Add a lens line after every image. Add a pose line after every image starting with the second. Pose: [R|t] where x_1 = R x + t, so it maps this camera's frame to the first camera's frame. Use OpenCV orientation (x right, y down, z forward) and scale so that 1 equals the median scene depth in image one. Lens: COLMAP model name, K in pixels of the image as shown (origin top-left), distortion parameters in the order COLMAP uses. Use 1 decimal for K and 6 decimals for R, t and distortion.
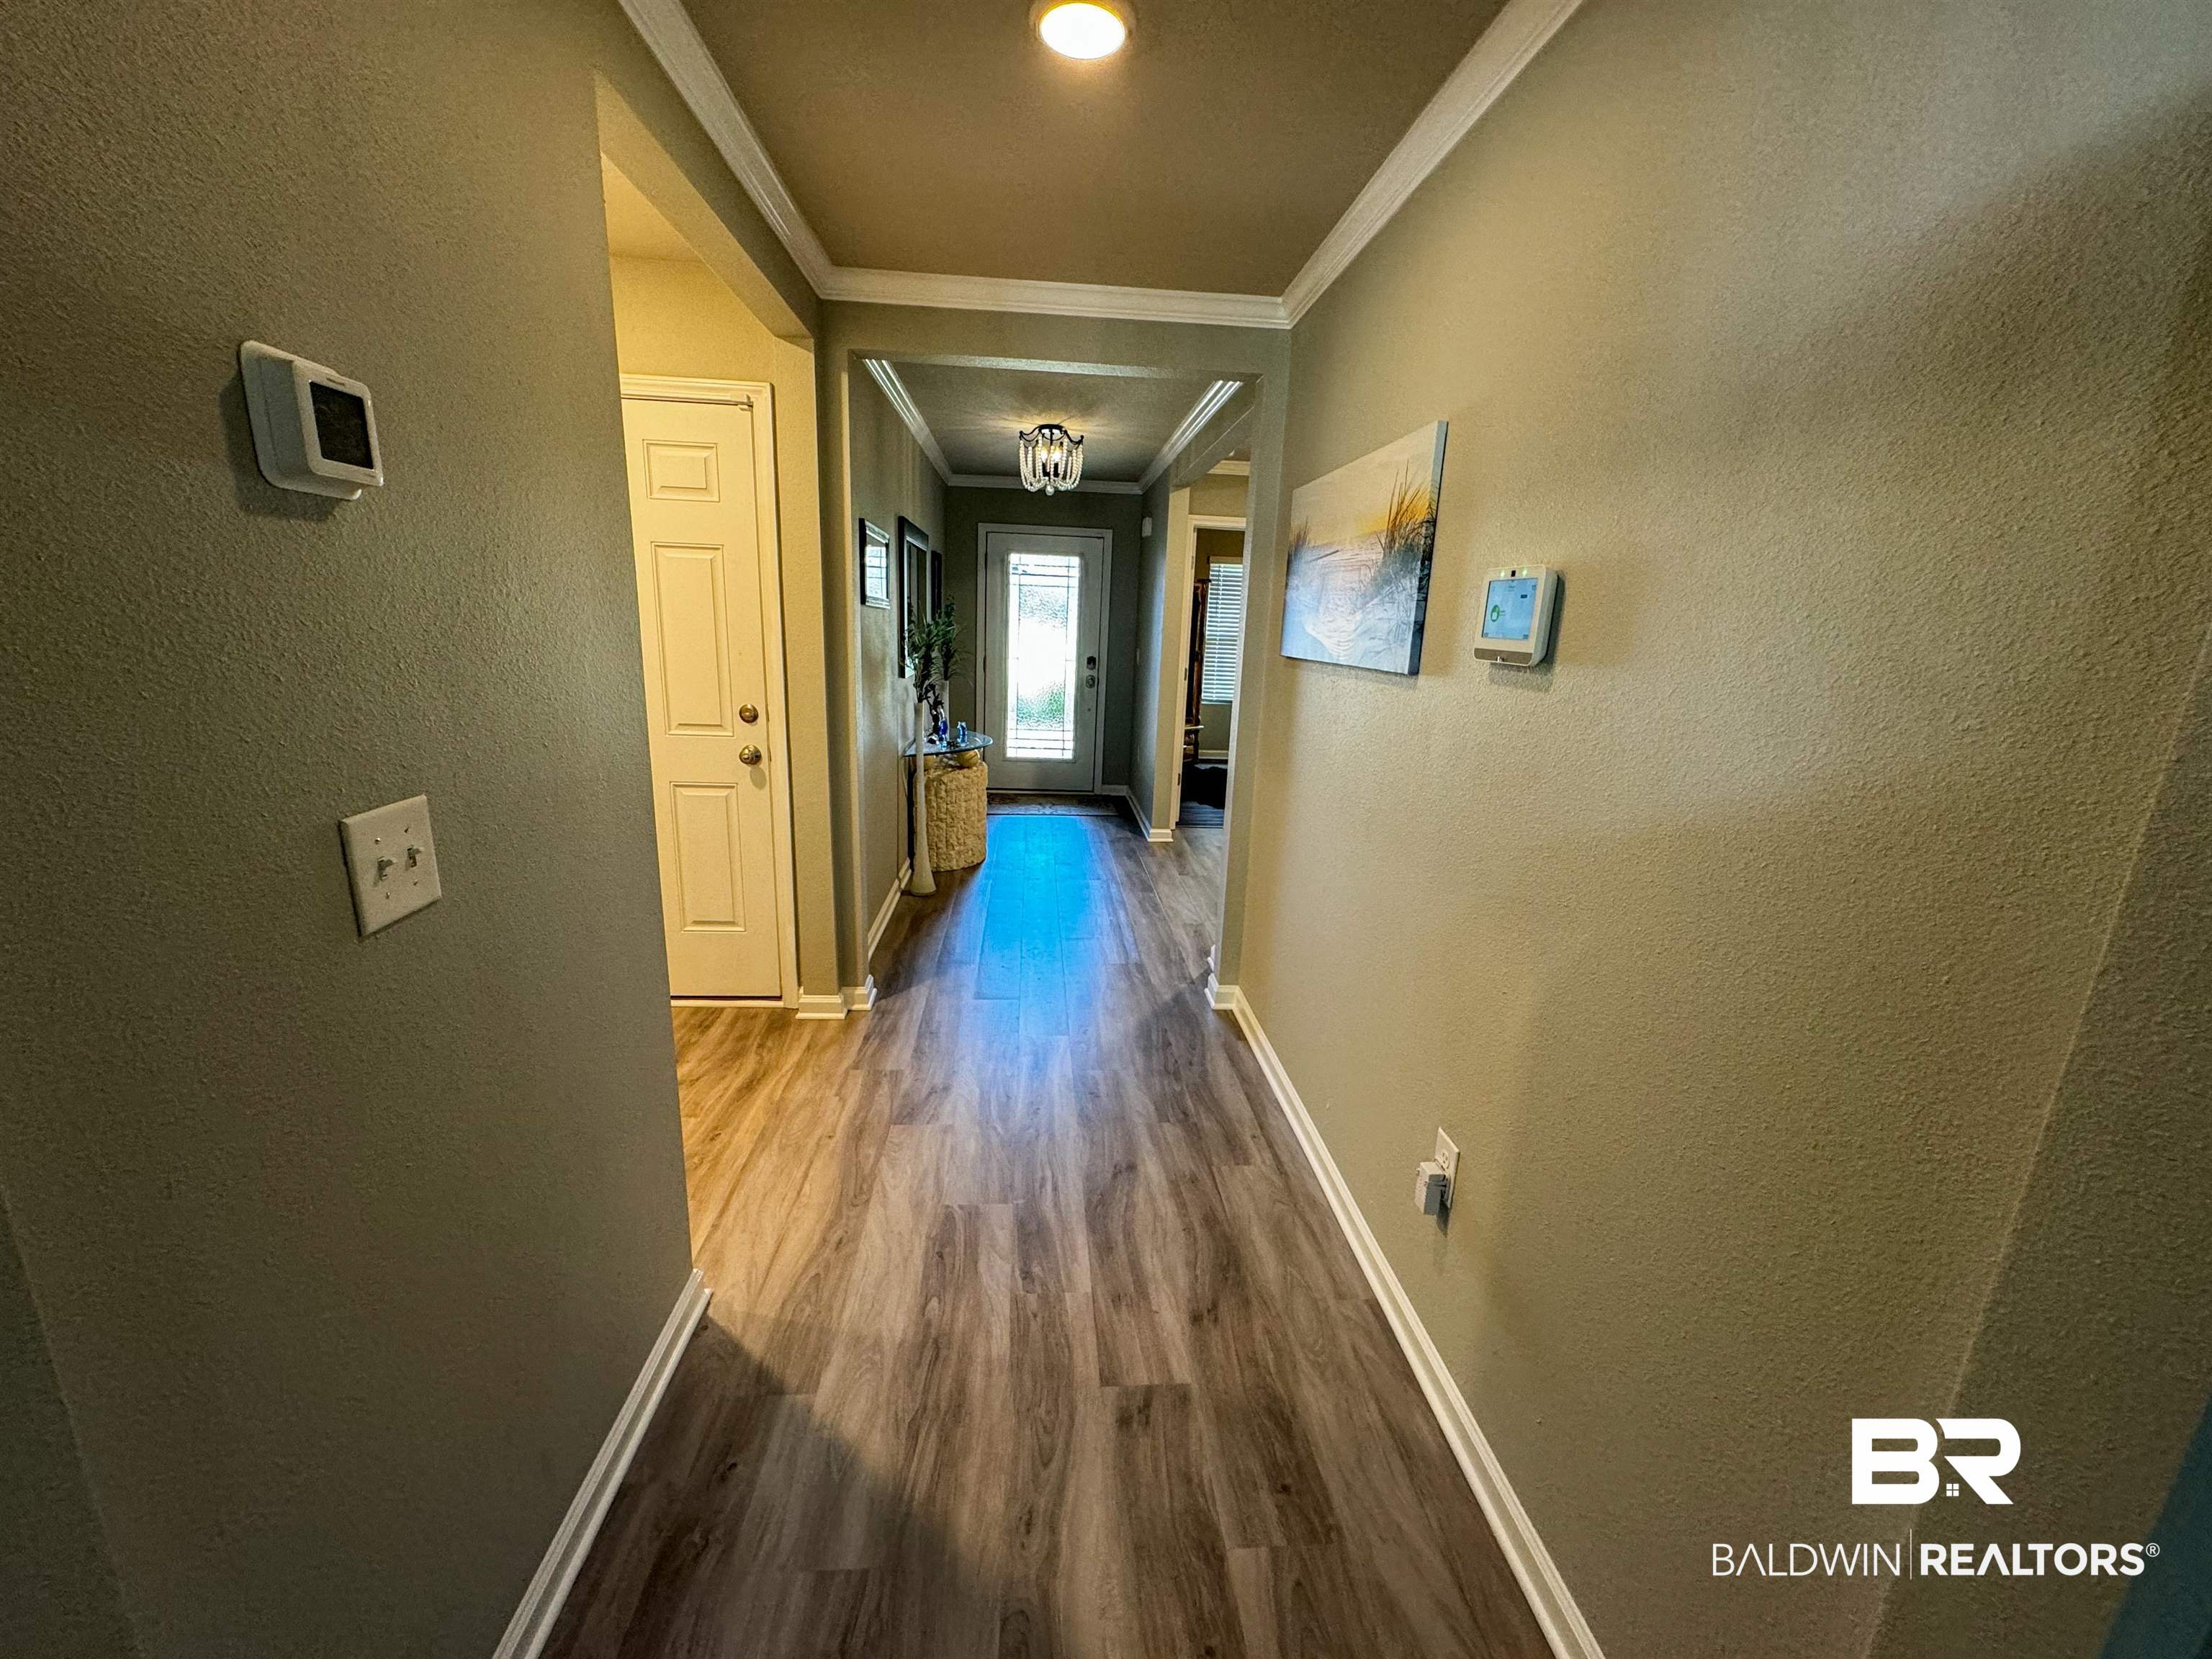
lens RADIAL K [[877.5, 0, 1105.8], [0, 877.5, 834.1], [0, 0, 1]] dist [-0.001061, -0.000140]
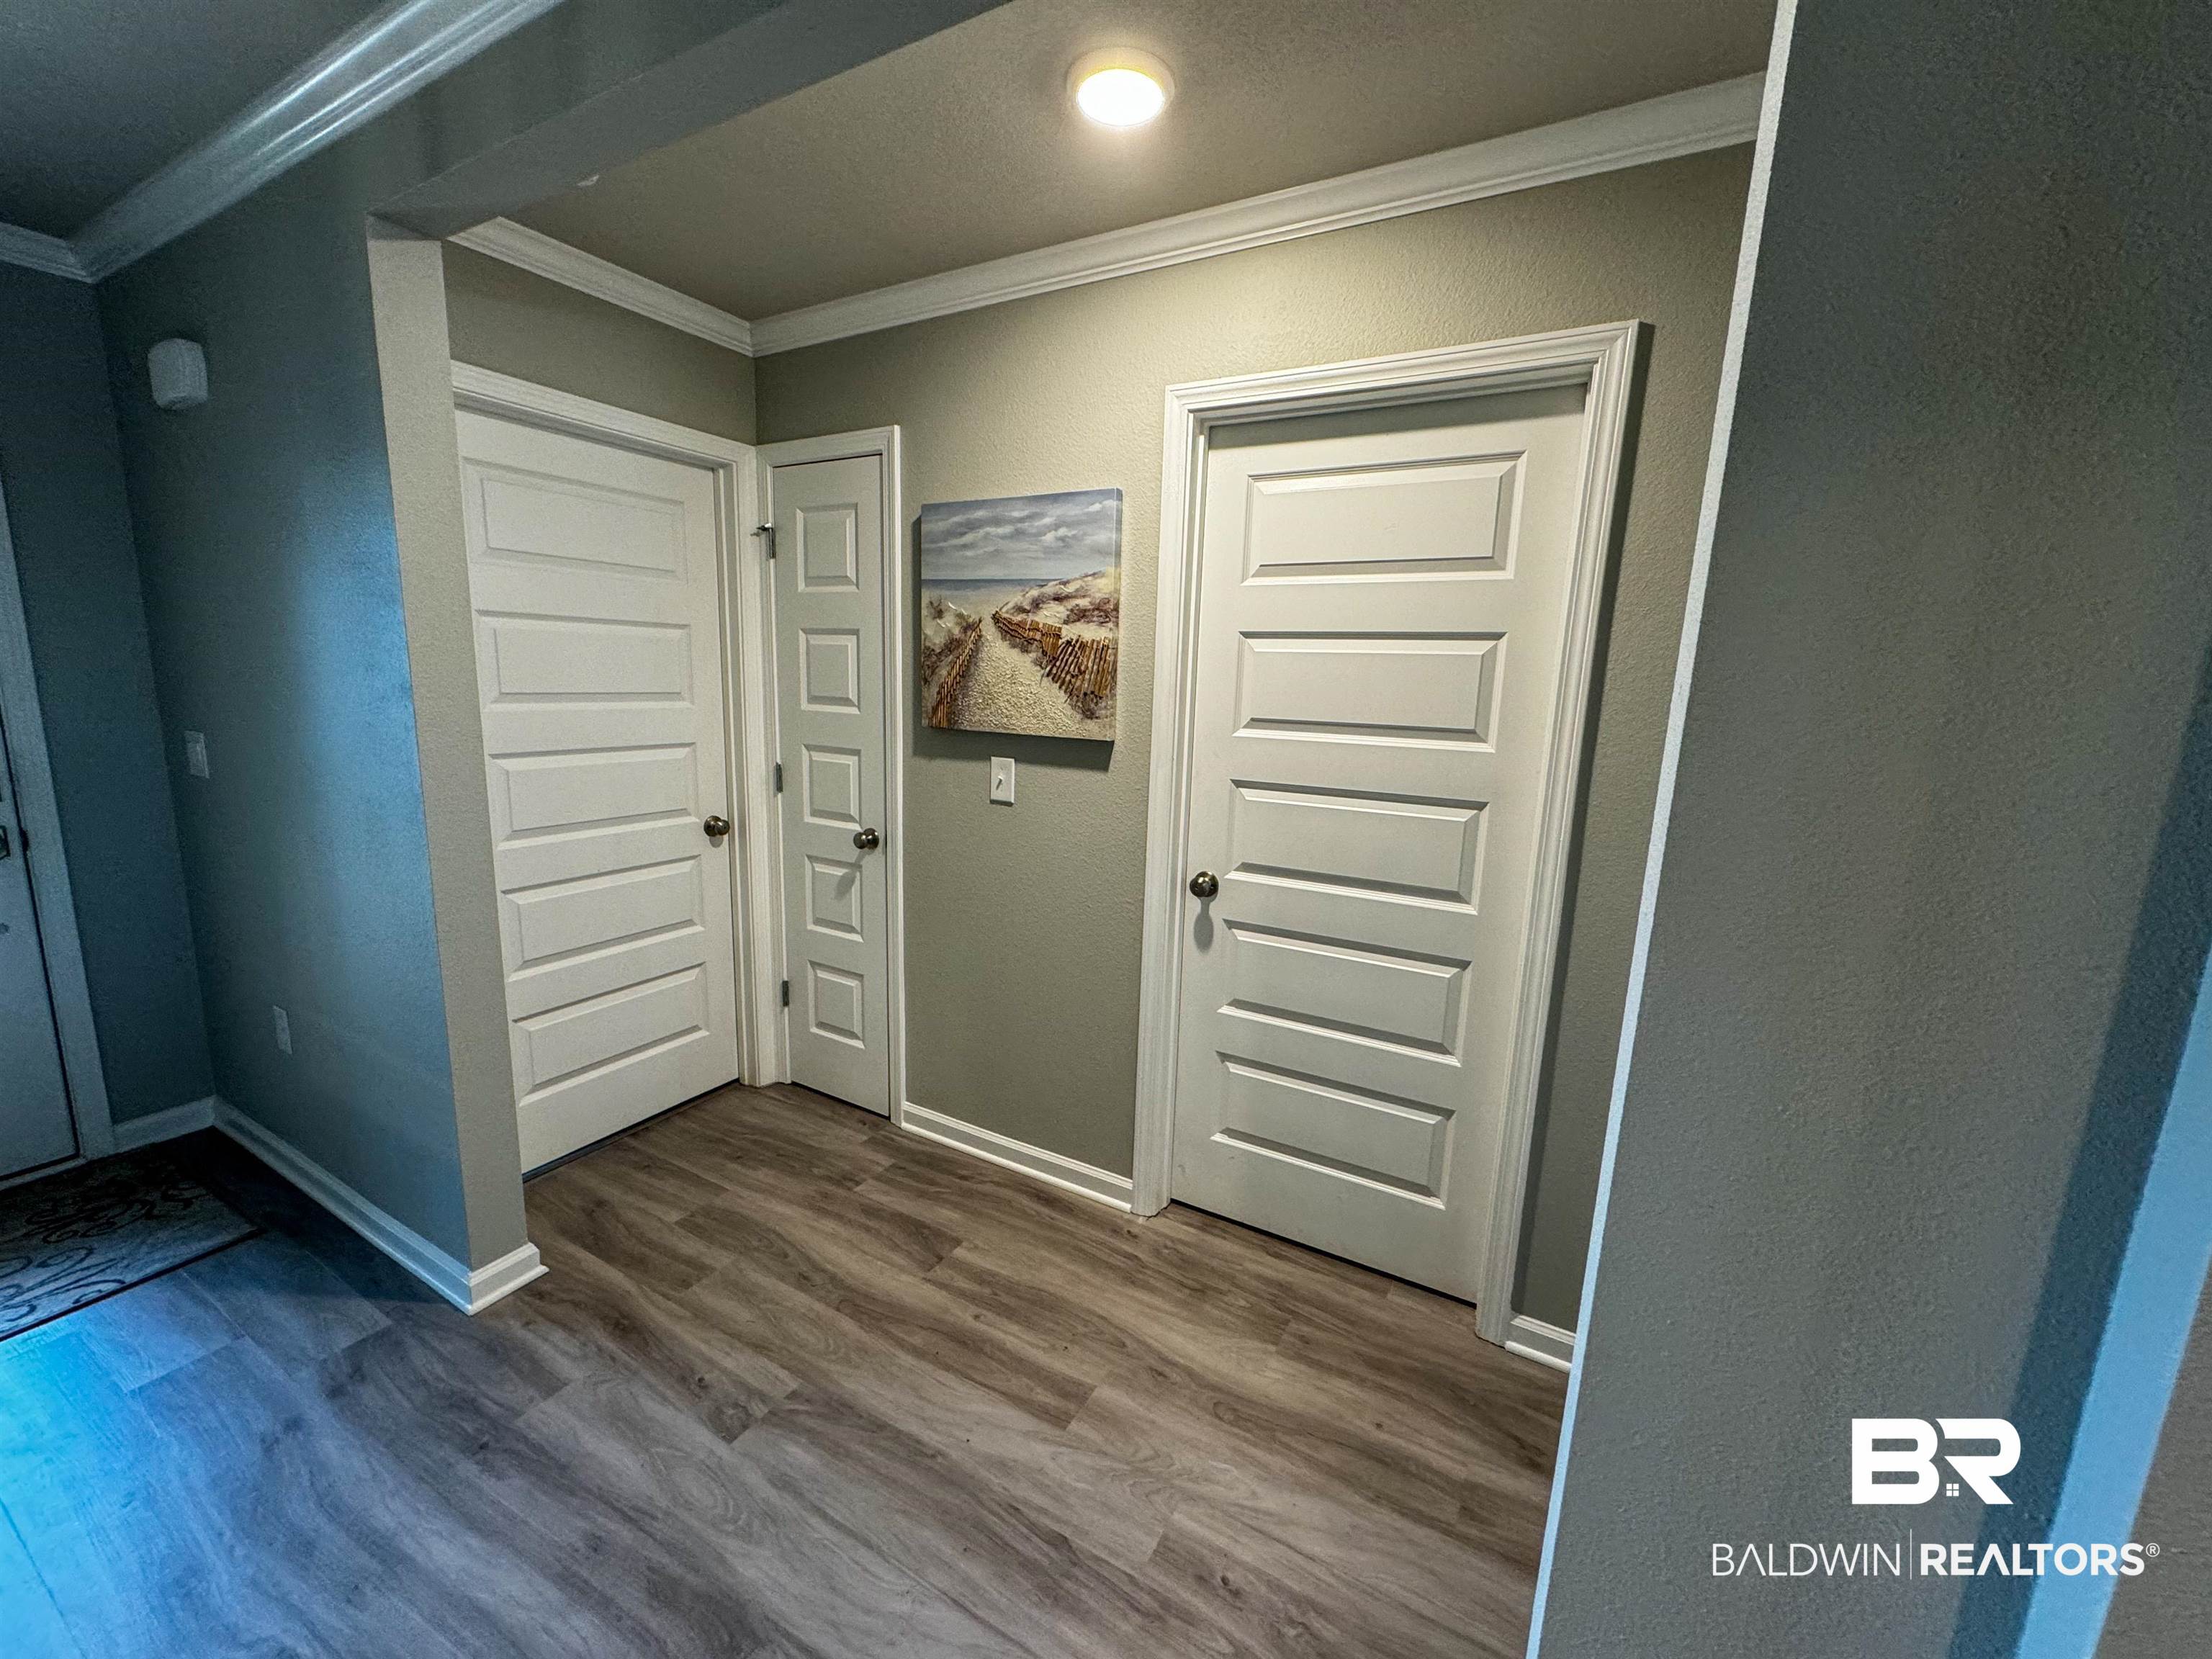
lens RADIAL K [[877.5, 0, 1105.8], [0, 877.5, 834.1], [0, 0, 1]] dist [-0.001061, -0.000140]
pose [[0.560299, -0.163639, 0.811965, -0.060709], [0.179887, 0.980933, 0.073560, -0.161398], [-0.808521, 0.104847, 0.579052, 0.621816]]
